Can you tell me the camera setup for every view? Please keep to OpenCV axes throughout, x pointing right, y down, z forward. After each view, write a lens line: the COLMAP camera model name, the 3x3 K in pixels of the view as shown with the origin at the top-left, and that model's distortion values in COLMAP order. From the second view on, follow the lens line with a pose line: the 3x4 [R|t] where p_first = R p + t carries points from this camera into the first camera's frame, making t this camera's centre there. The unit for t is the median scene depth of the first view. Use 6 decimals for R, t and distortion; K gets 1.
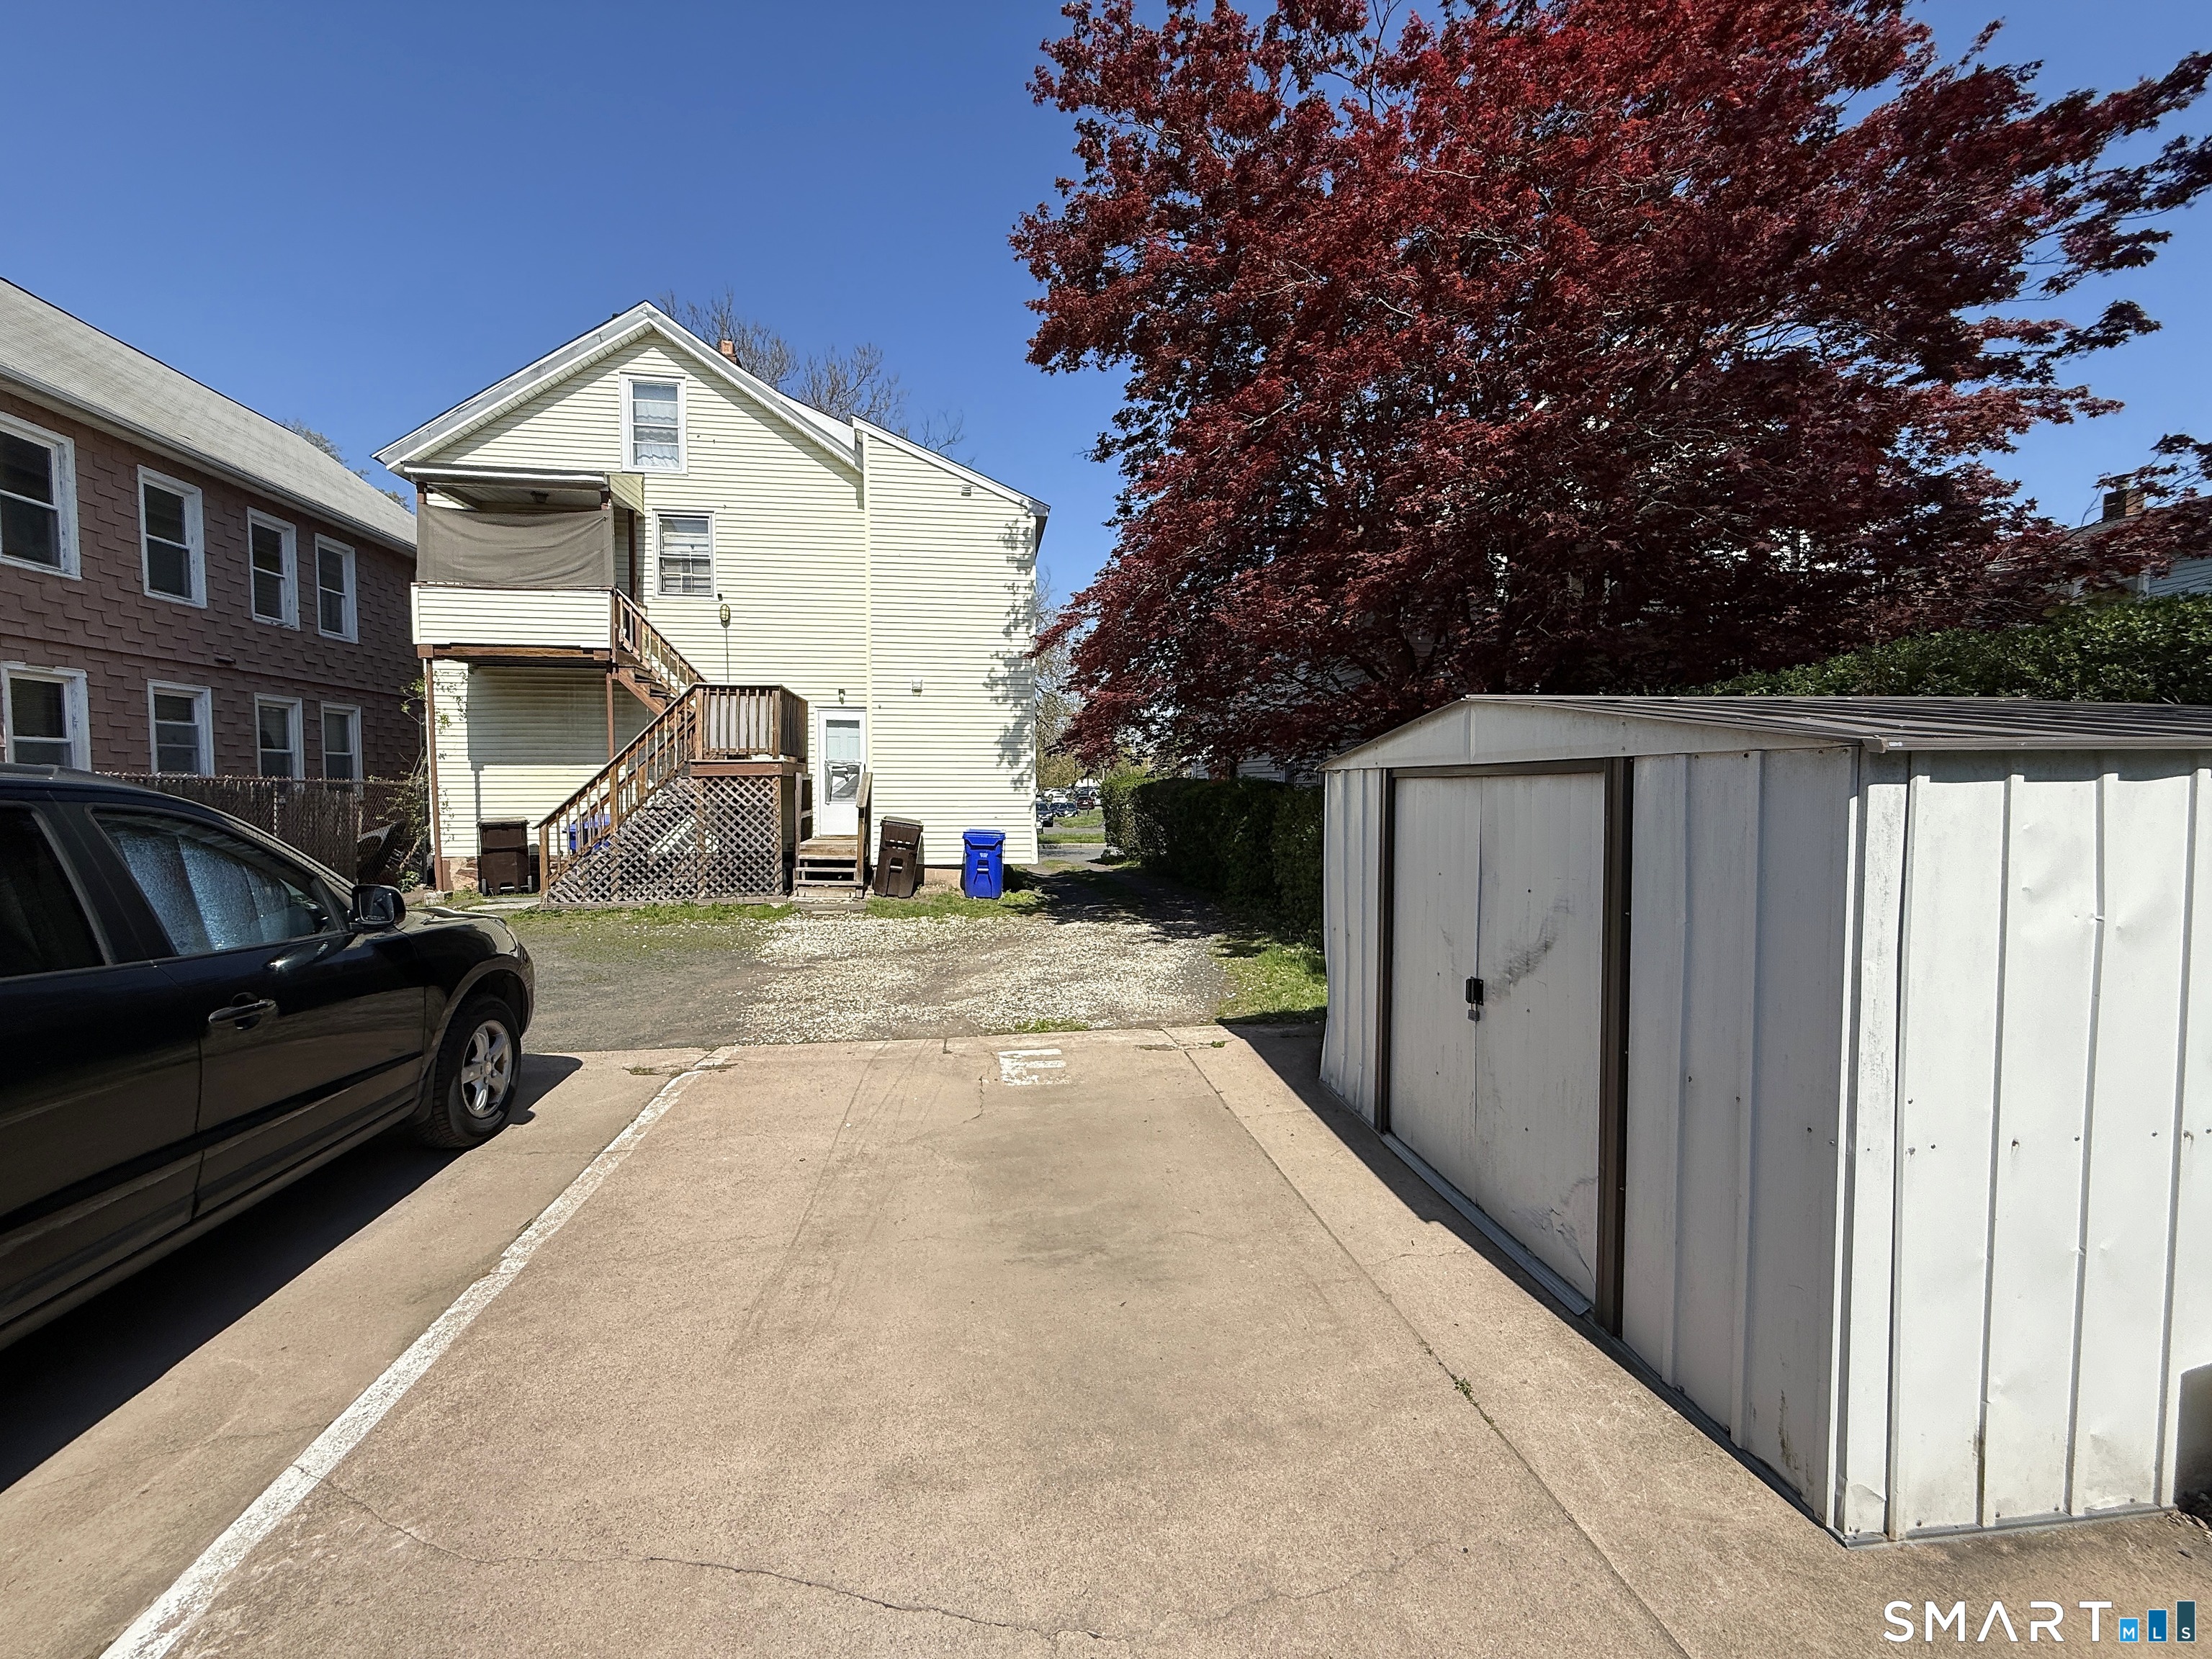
lens RADIAL K [[880.7, 0, 1100.3], [0, 880.7, 827.0], [0, 0, 1]] dist [0.000644, -0.000101]
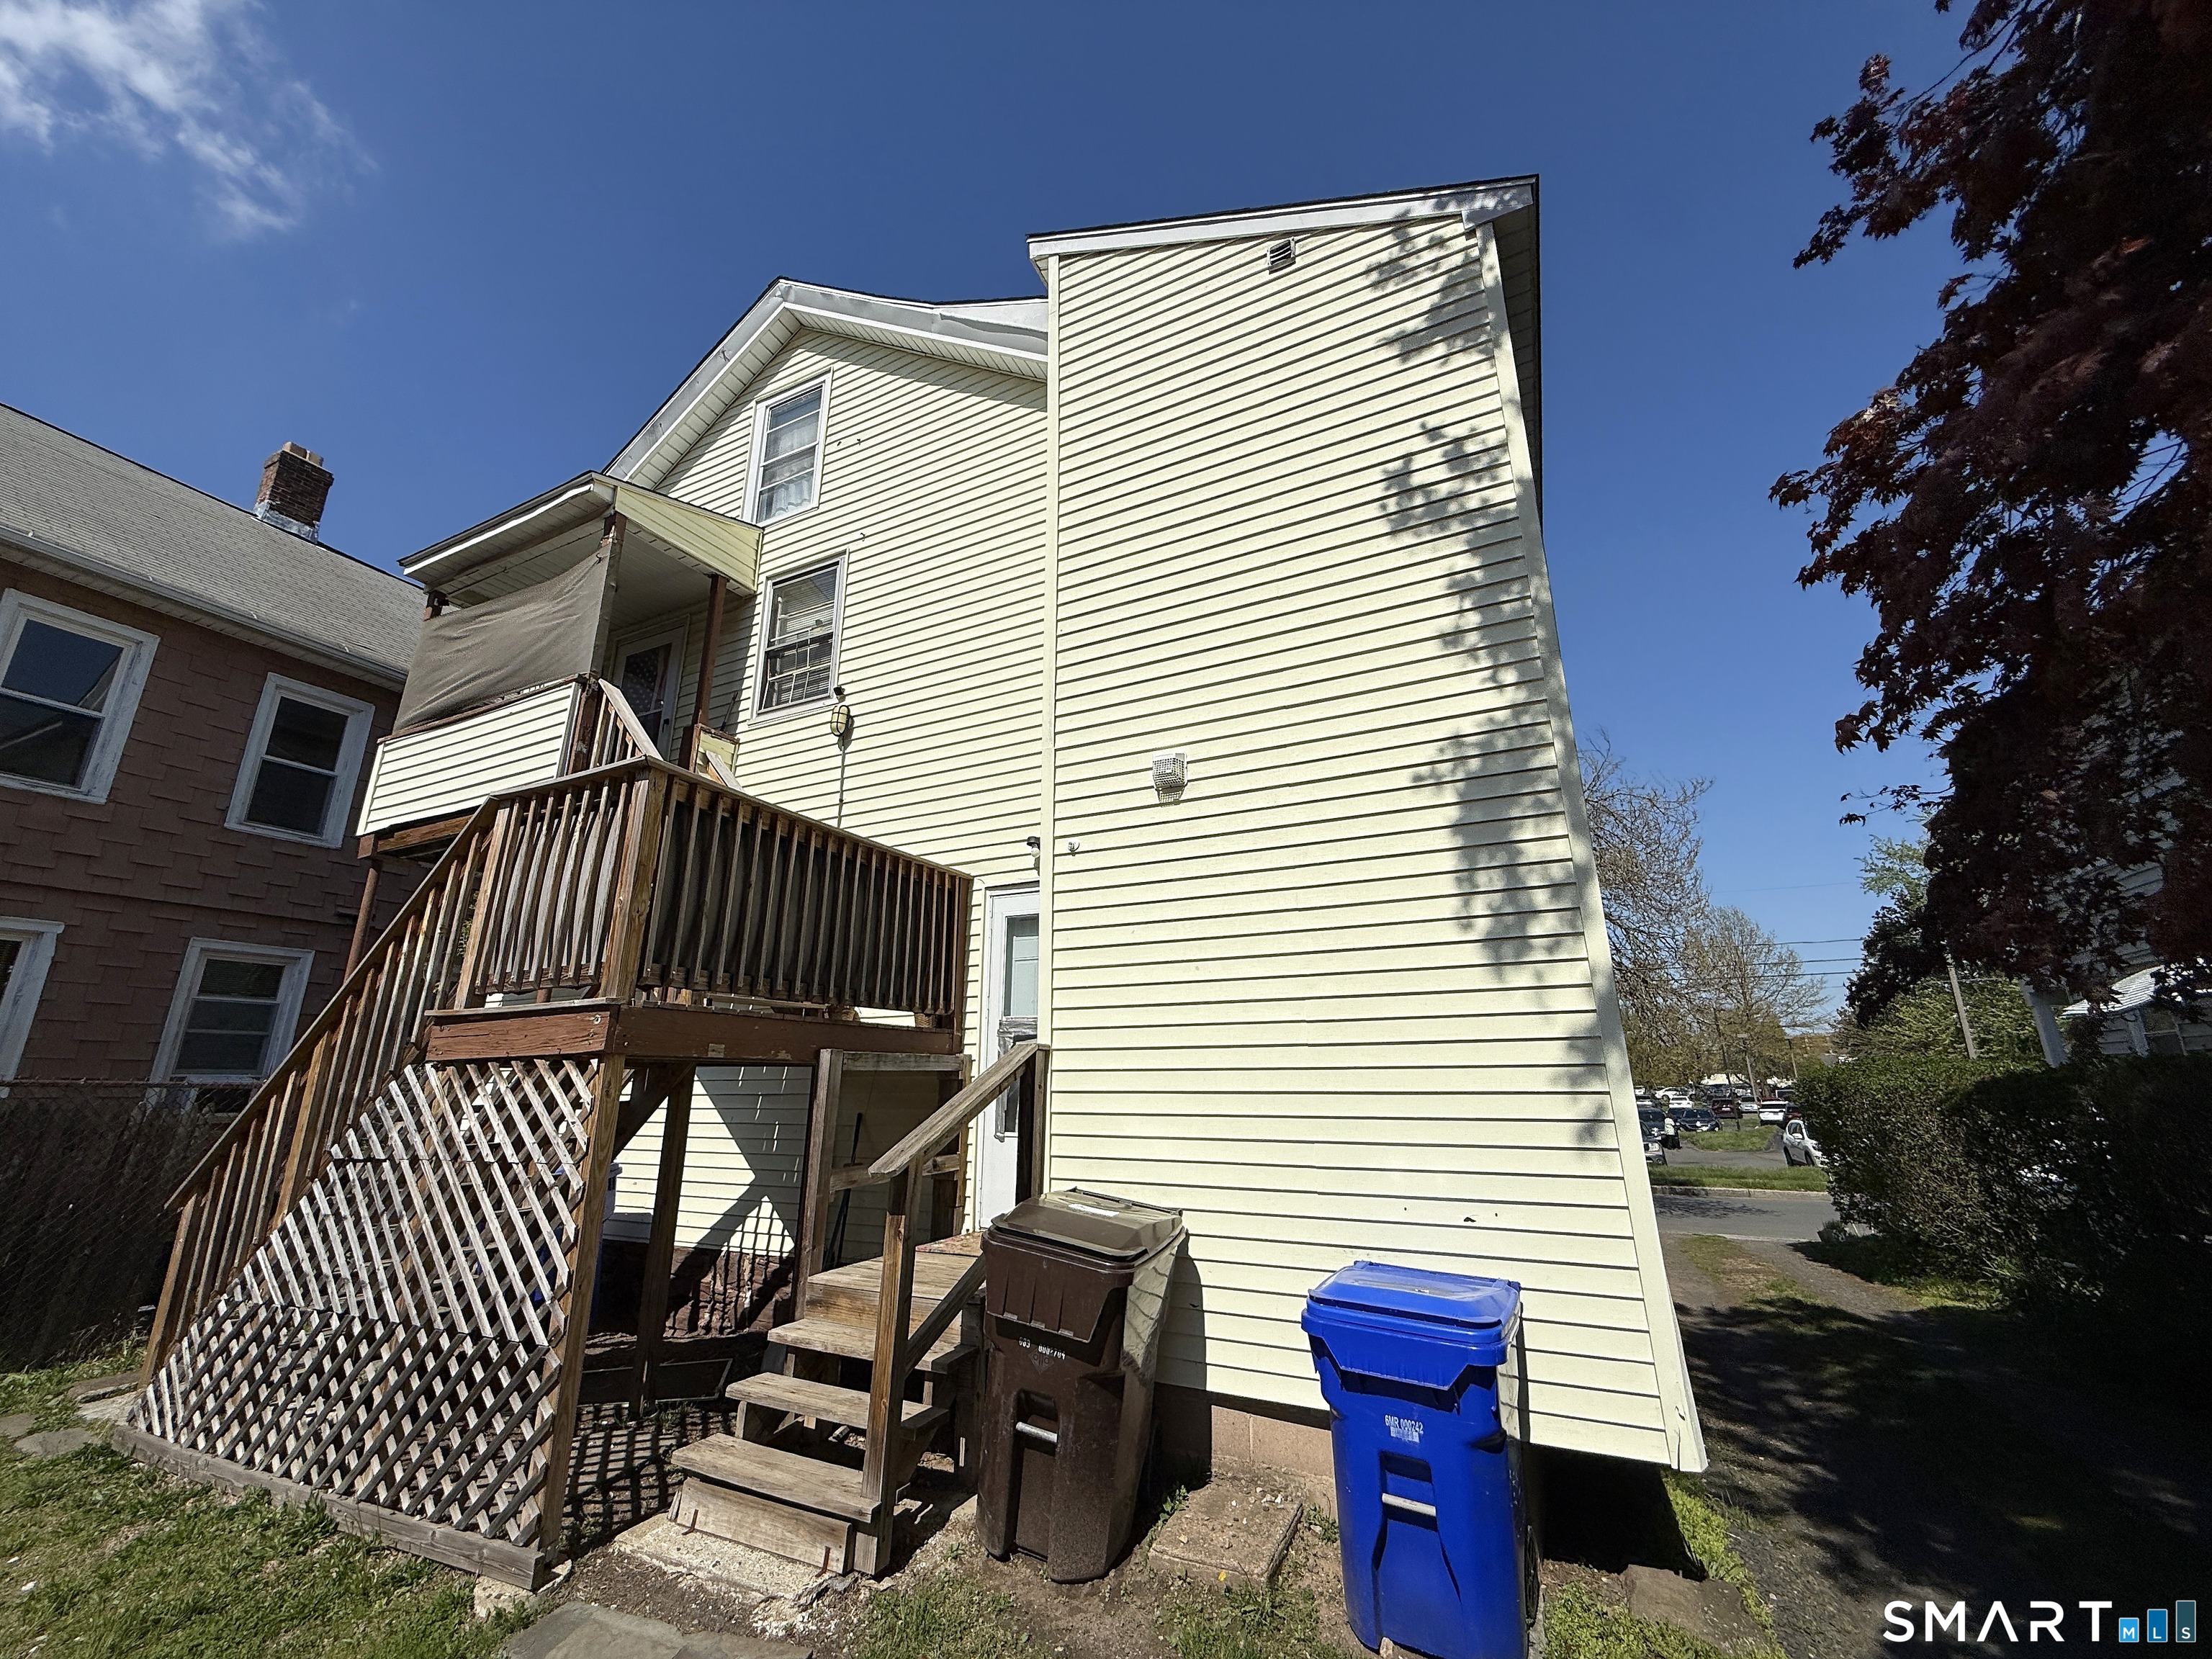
lens RADIAL K [[880.7, 0, 1100.3], [0, 880.7, 827.0], [0, 0, 1]] dist [0.000644, -0.000101]
pose [[0.822438, -0.163634, -0.544812, -0.053642], [-0.022557, 0.947600, -0.318663, -0.036281], [0.568407, 0.274370, 0.775651, 0.758641]]
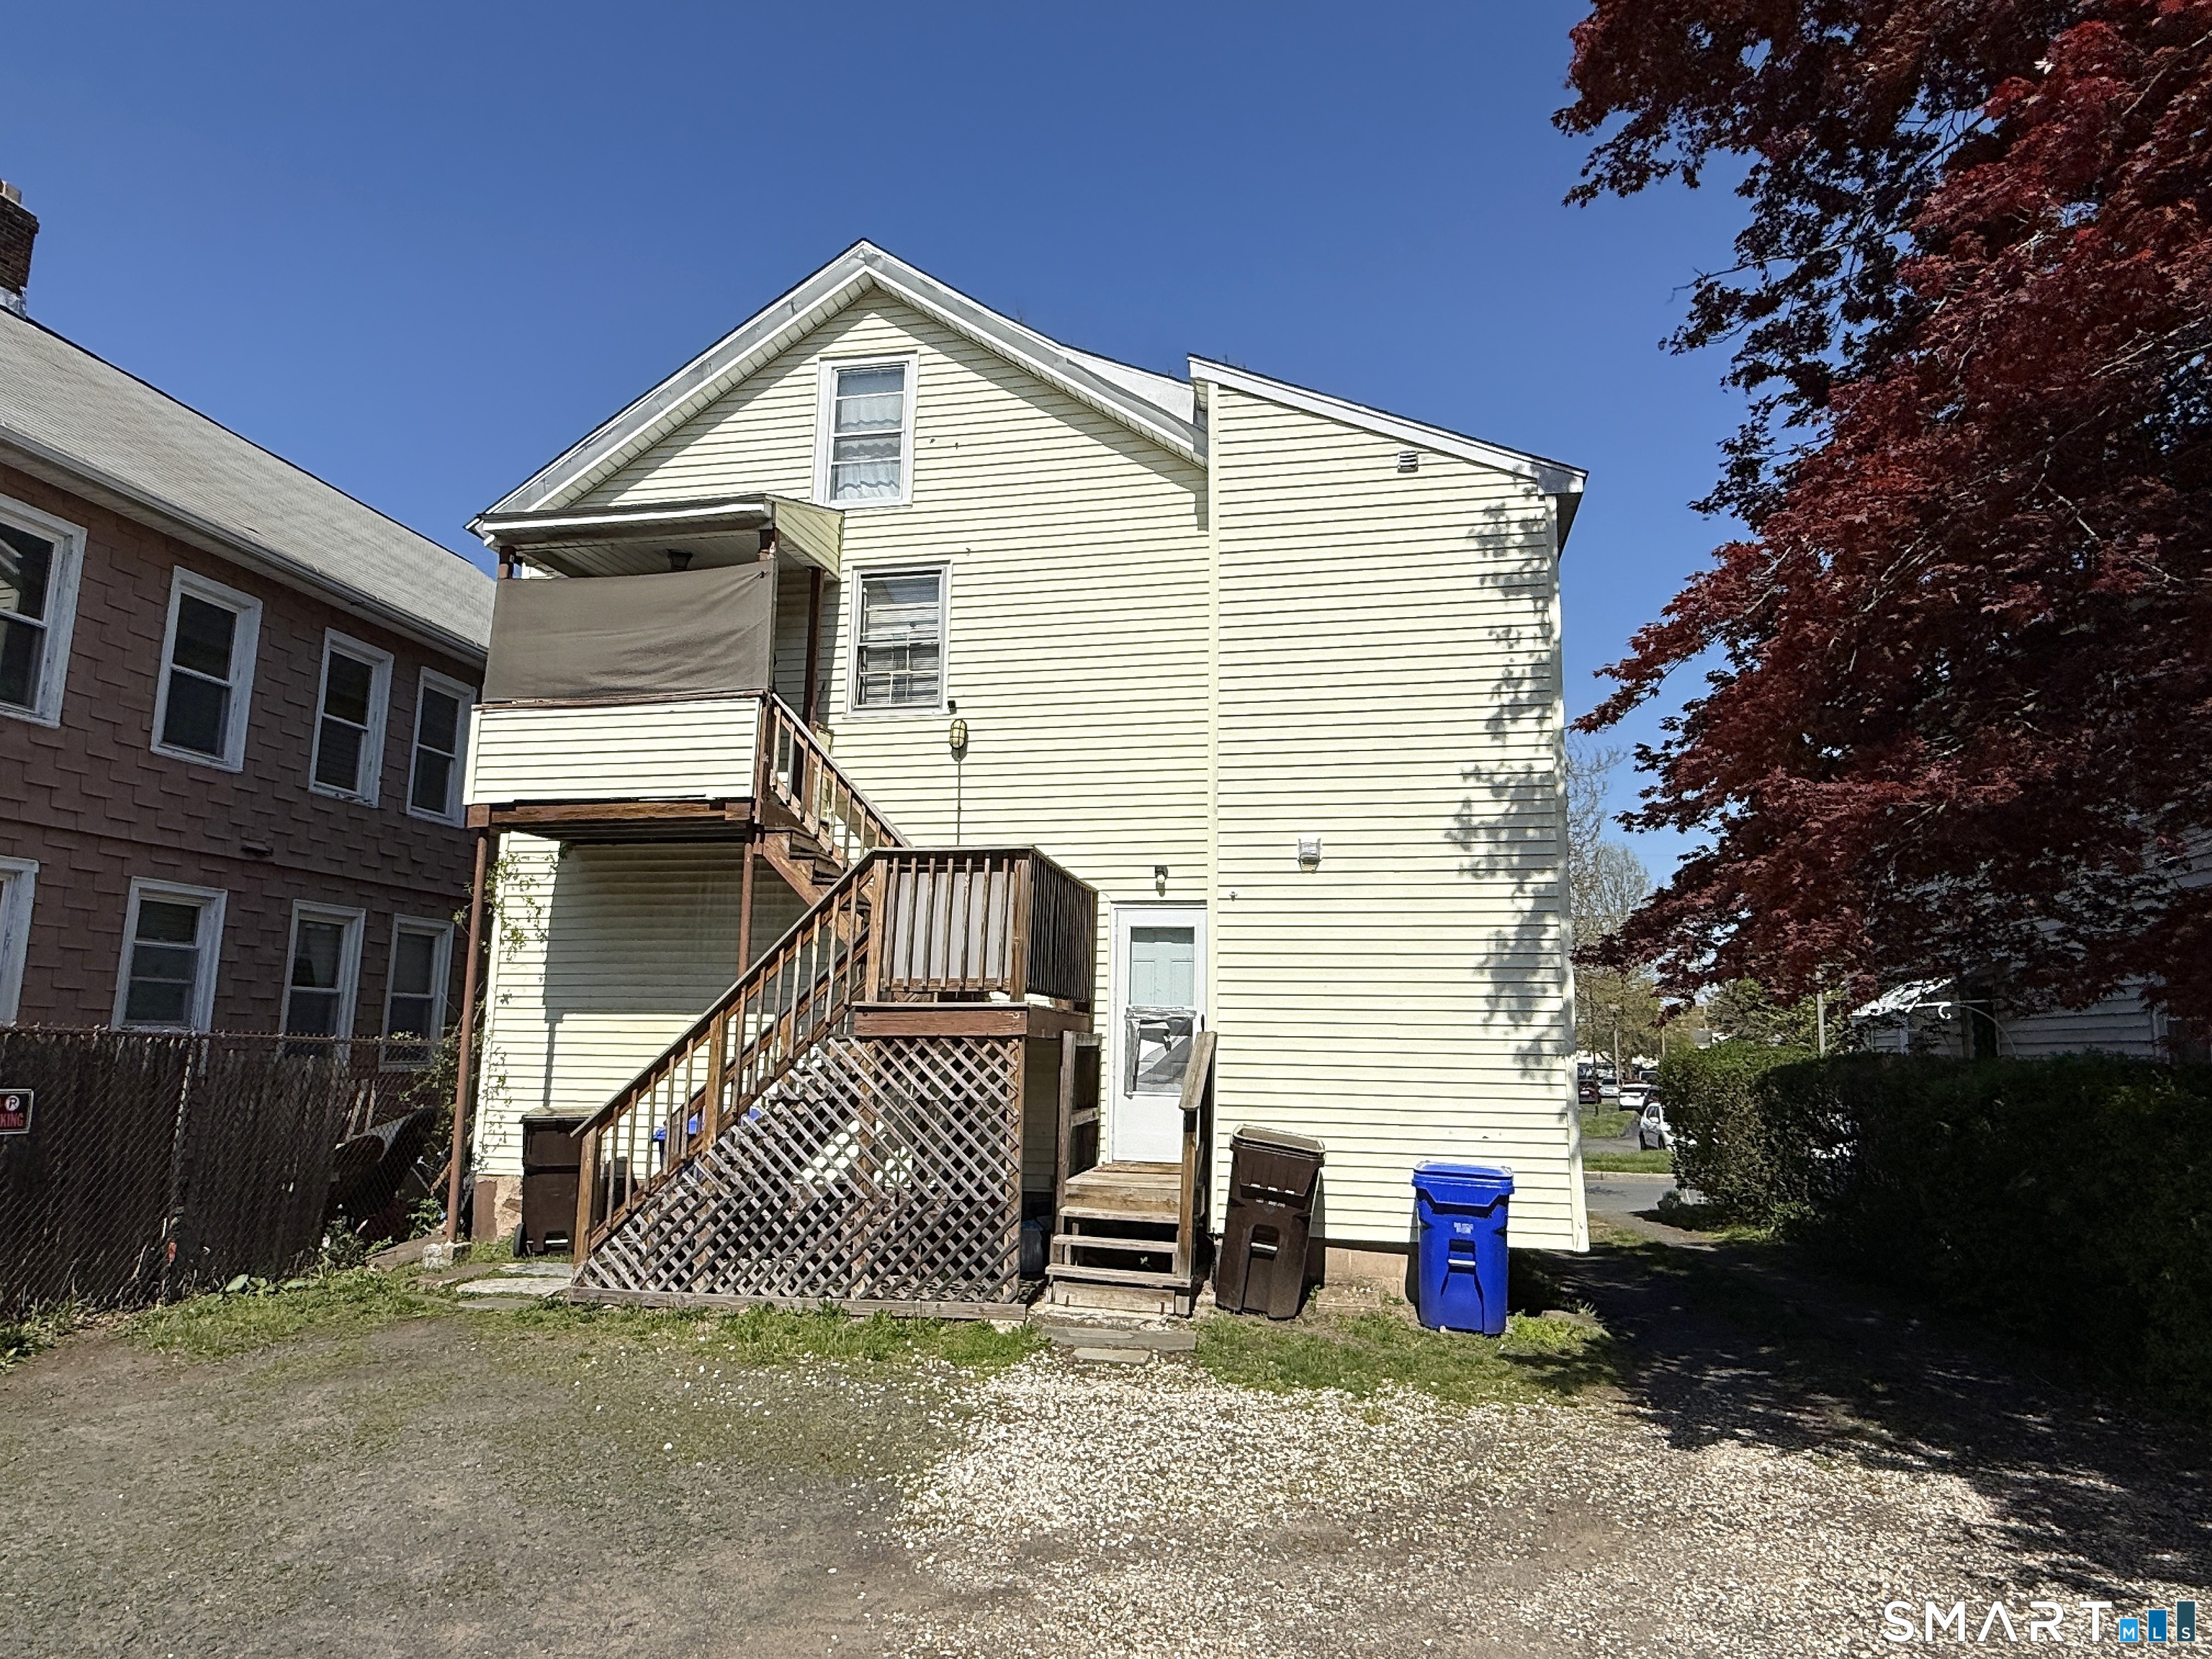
lens RADIAL K [[1338.4, 0, 1104.0], [0, 1338.4, 834.0], [0, 0, 1]] dist [0.000898, 0.000743]
pose [[0.940319, -0.040754, -0.337845, -0.068817], [-0.031459, 0.978141, -0.205551, -0.016661], [0.338837, 0.203912, 0.918482, 0.300407]]
